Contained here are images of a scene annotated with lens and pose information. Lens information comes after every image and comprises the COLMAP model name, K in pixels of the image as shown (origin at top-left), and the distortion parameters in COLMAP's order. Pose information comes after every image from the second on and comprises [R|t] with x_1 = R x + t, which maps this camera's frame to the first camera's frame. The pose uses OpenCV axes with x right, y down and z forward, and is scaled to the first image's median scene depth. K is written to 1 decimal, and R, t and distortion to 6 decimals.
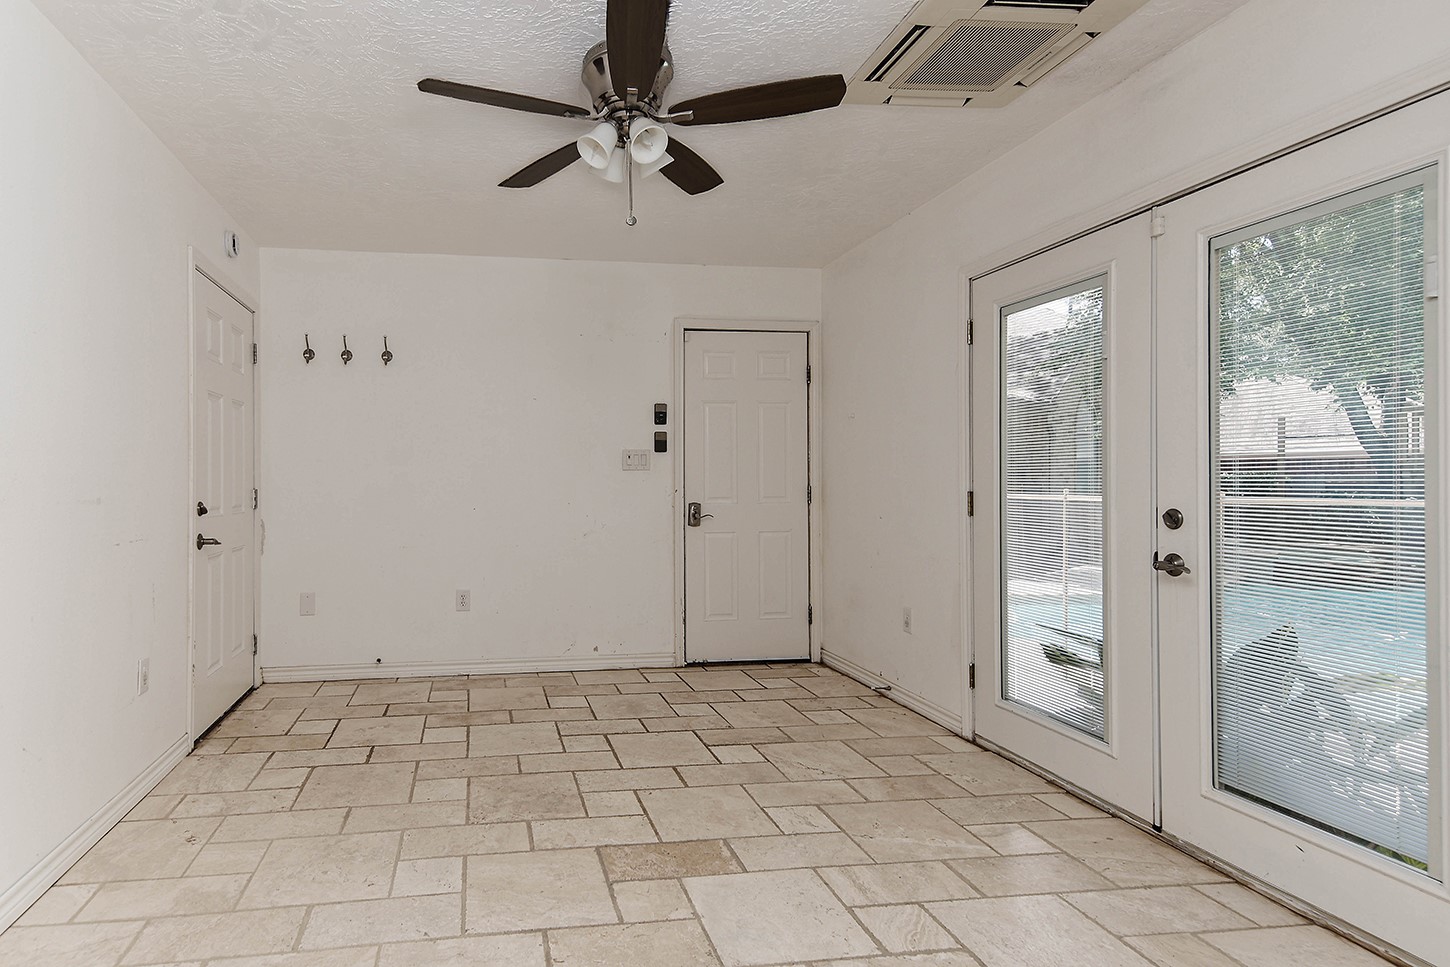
lens RADIAL K [[1262.2, 0, 725.0], [0, 1262.2, 483.5], [0, 0, 1]] dist [0.002842, 0.000662]
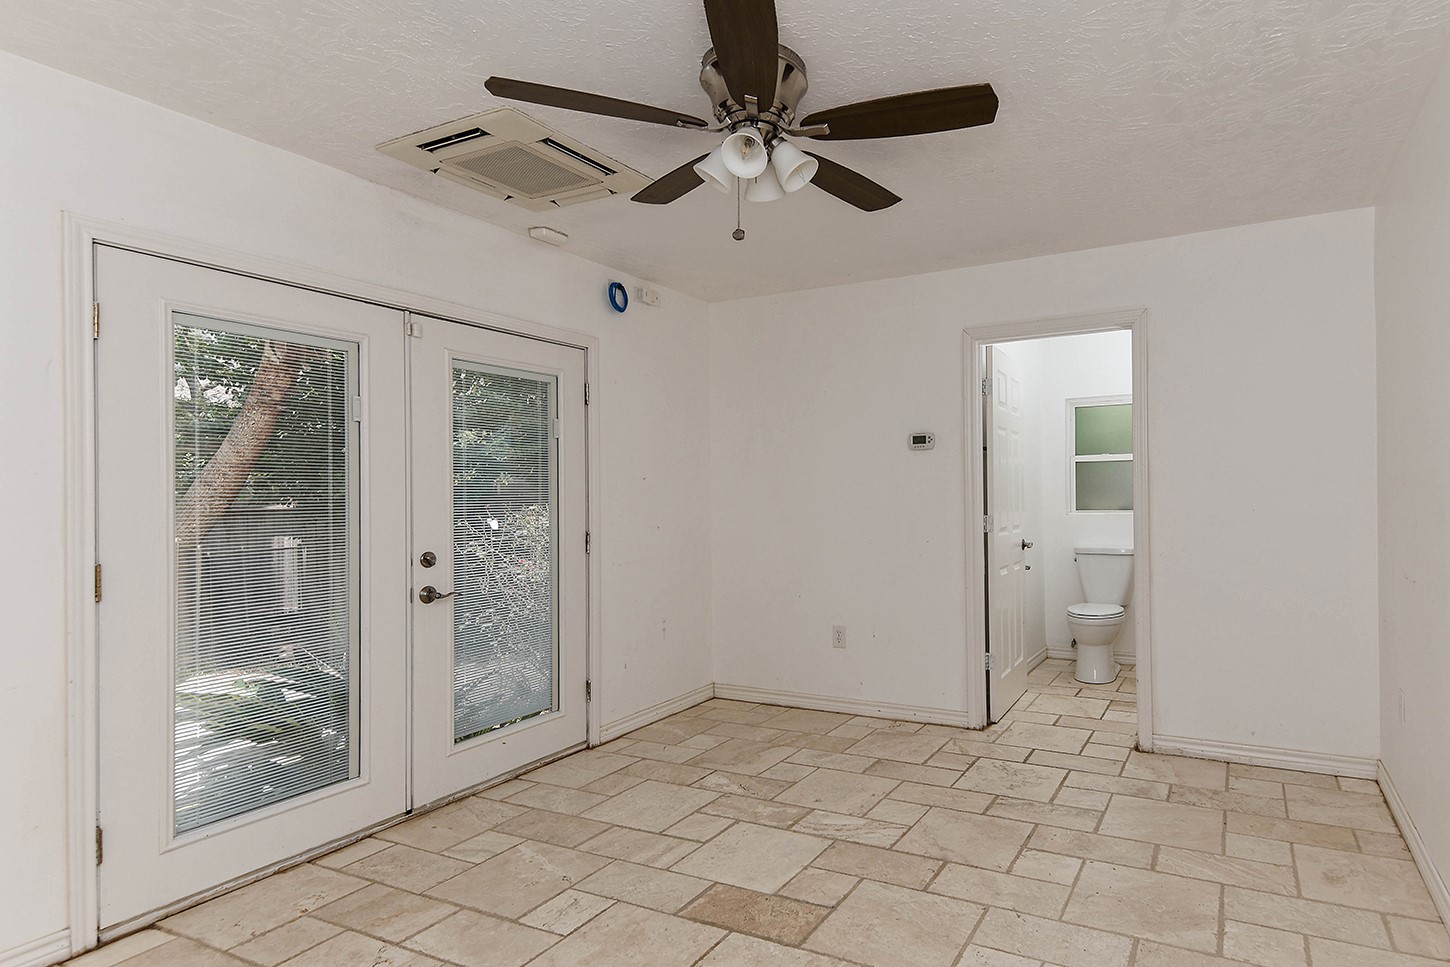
lens RADIAL K [[858.1, 0, 724.7], [0, 858.1, 496.9], [0, 0, 1]] dist [-0.003326, -0.001774]
pose [[-0.769565, 0.016522, 0.638355, -0.462515], [0.019137, 0.999813, -0.002807, -0.029713], [-0.638282, 0.010056, -0.769737, 1.524264]]
